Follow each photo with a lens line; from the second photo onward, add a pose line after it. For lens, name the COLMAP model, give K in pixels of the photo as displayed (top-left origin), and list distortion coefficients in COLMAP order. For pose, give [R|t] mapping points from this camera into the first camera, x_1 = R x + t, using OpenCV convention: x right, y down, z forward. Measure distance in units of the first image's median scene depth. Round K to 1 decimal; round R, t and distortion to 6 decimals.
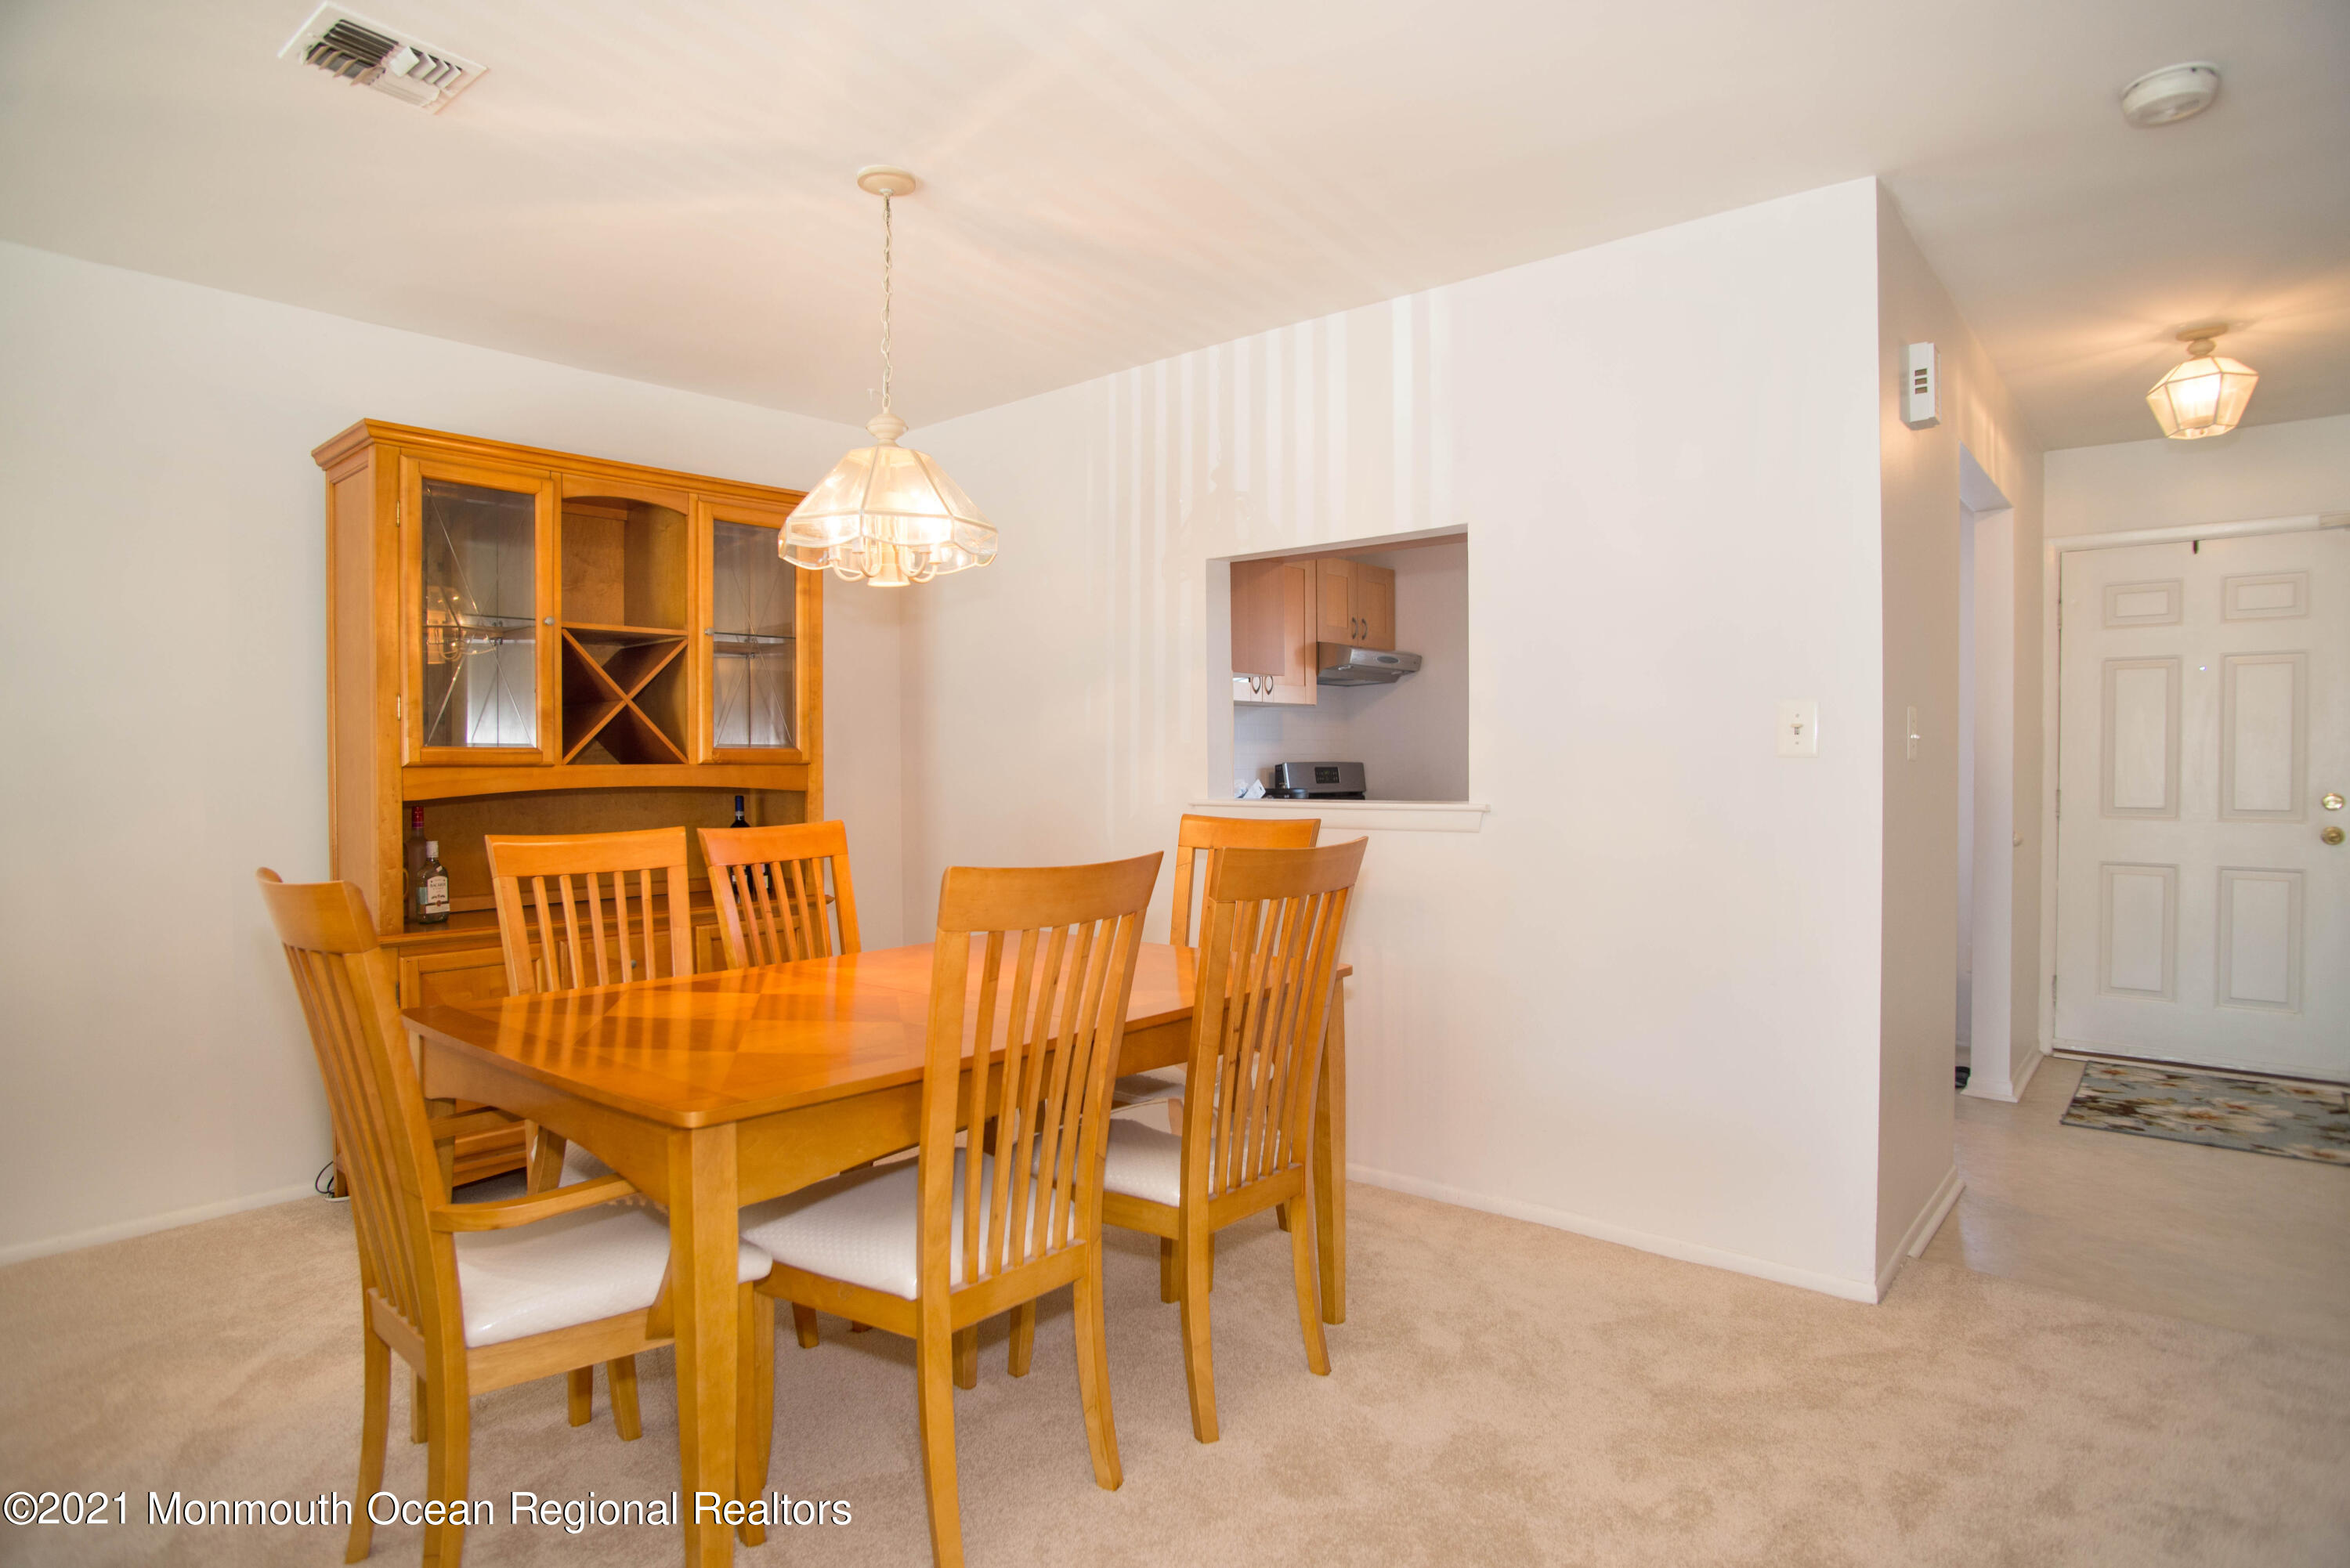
lens RADIAL K [[1284.5, 0, 1168.6], [0, 1284.5, 790.8], [0, 0, 1]] dist [-0.117884, 0.058162]
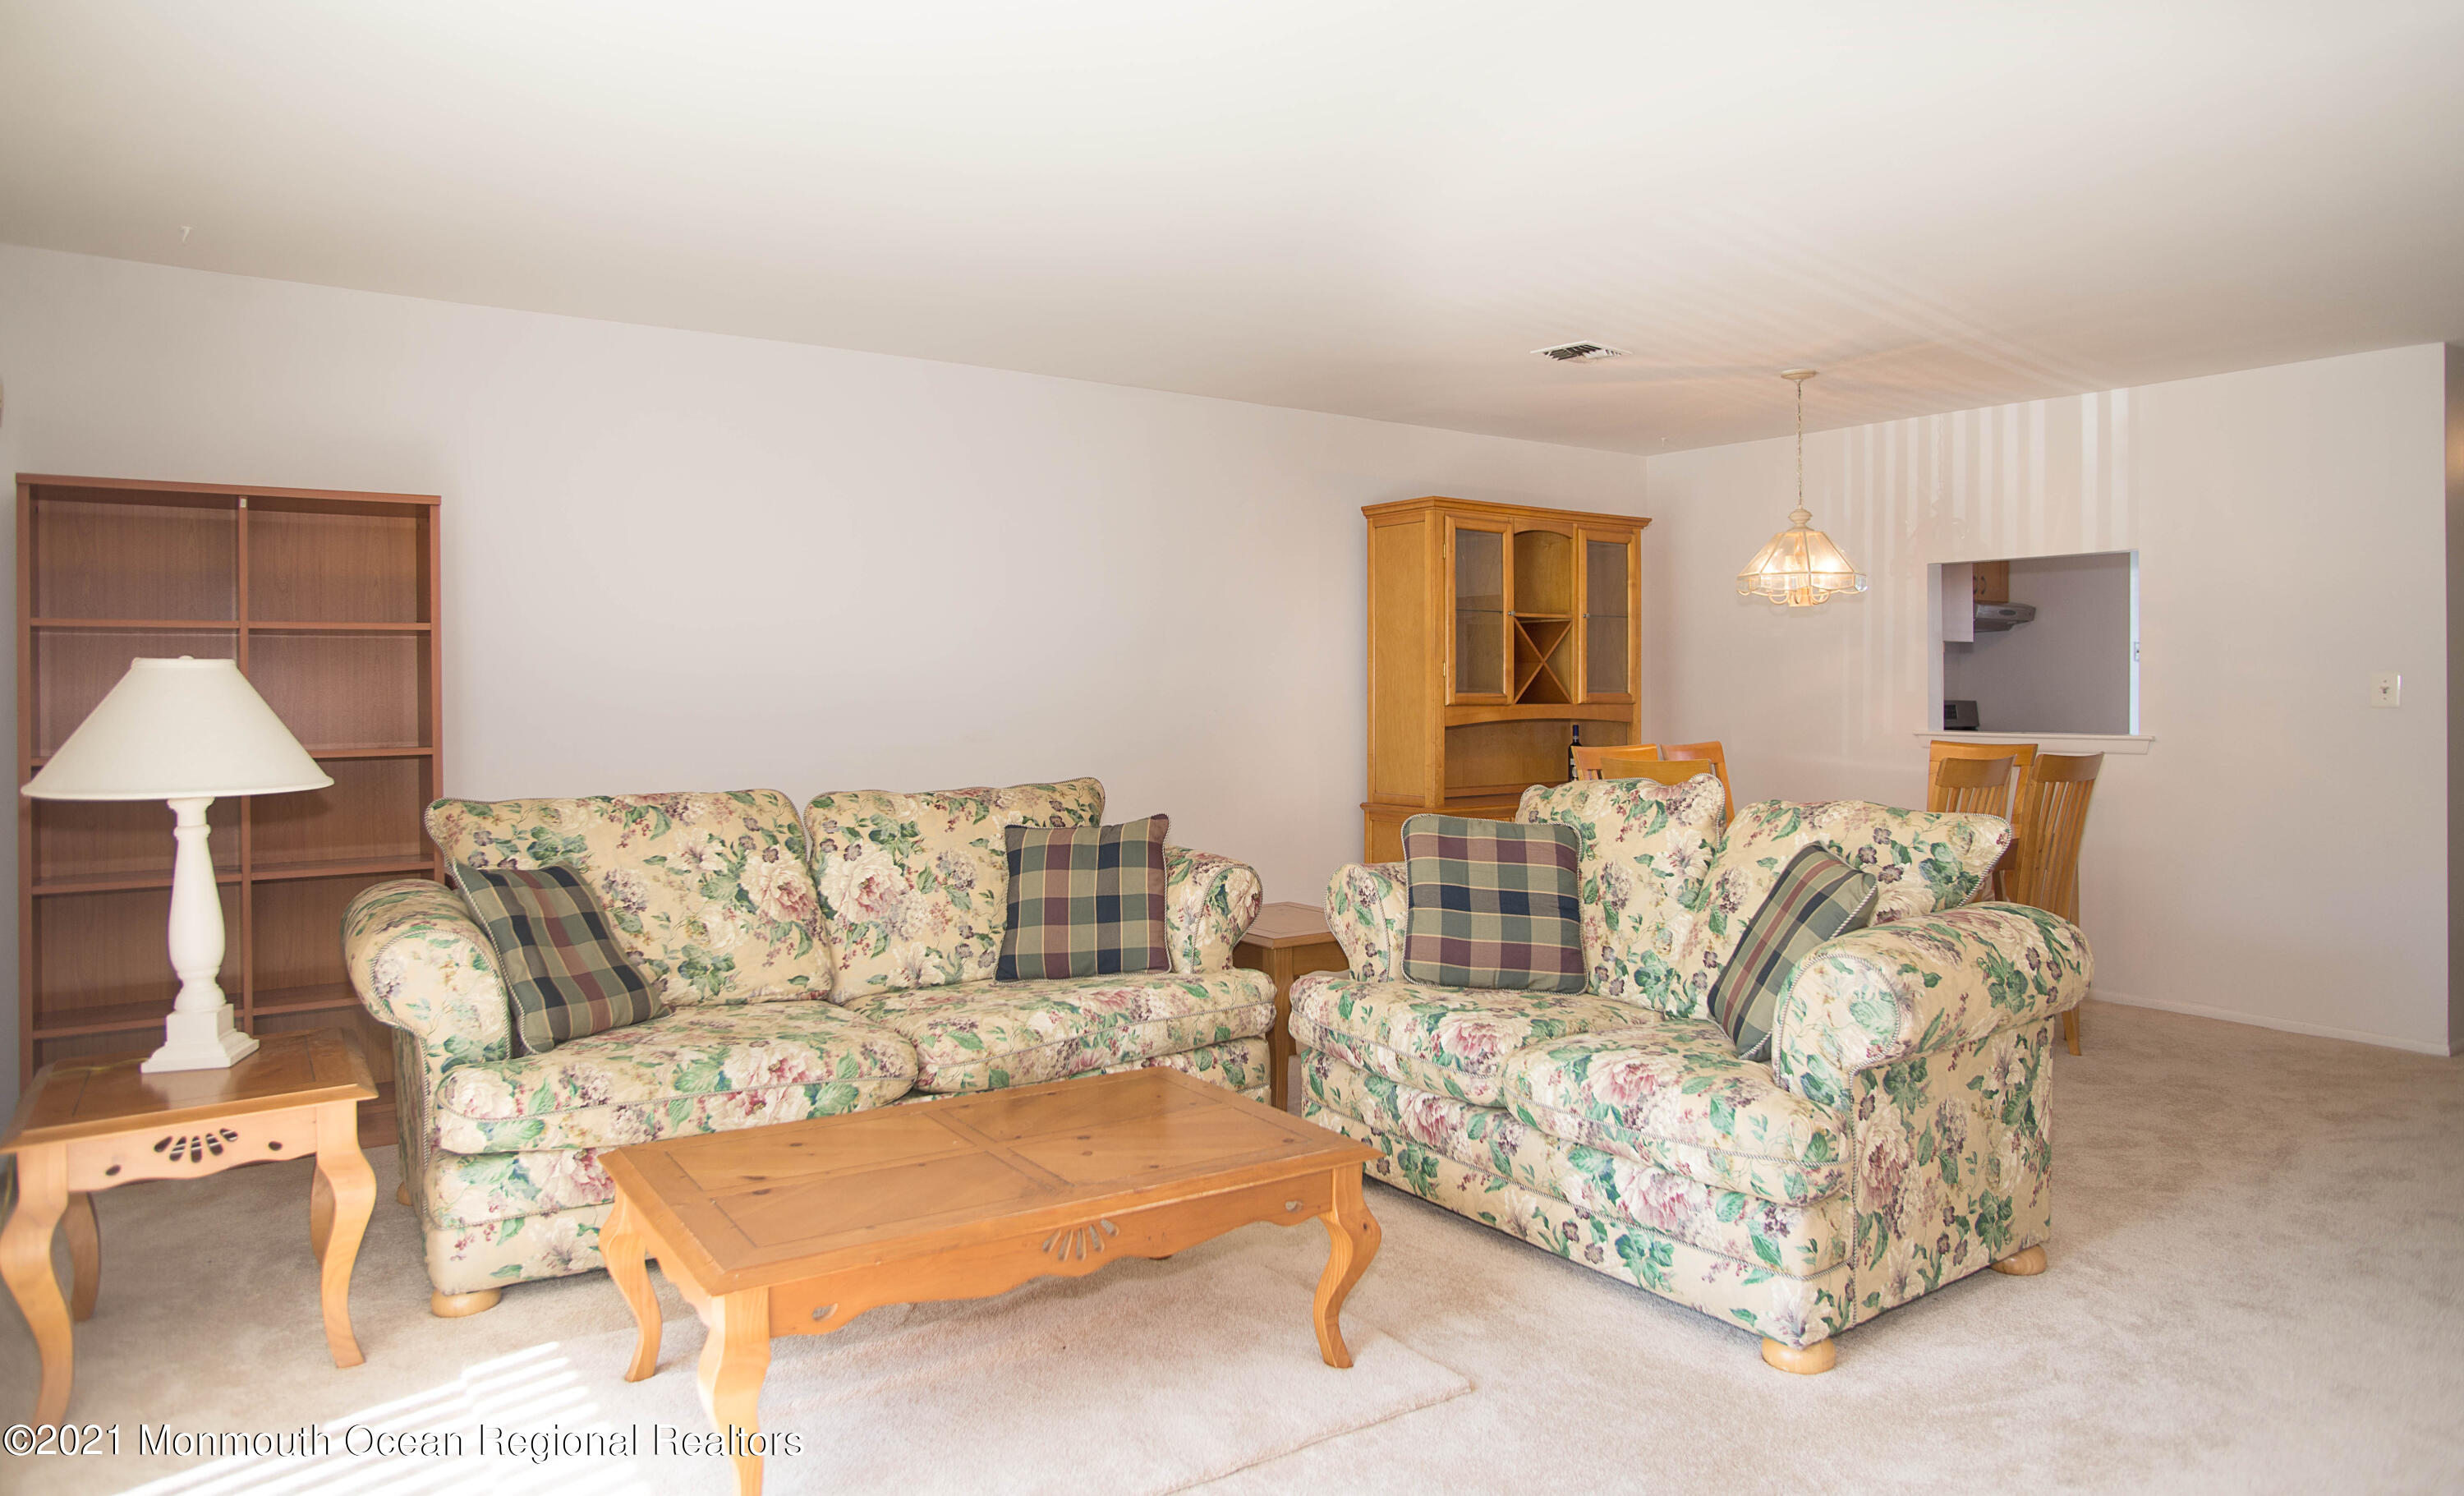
lens RADIAL K [[1543.4, 0, 1237.8], [0, 1543.4, 692.5], [0, 0, 1]] dist [-0.040348, 0.020297]
pose [[0.976697, 0.006928, -0.214513, -0.450073], [-0.010520, 0.999823, -0.015611, -0.001429], [0.214367, 0.017504, 0.976596, -1.064170]]
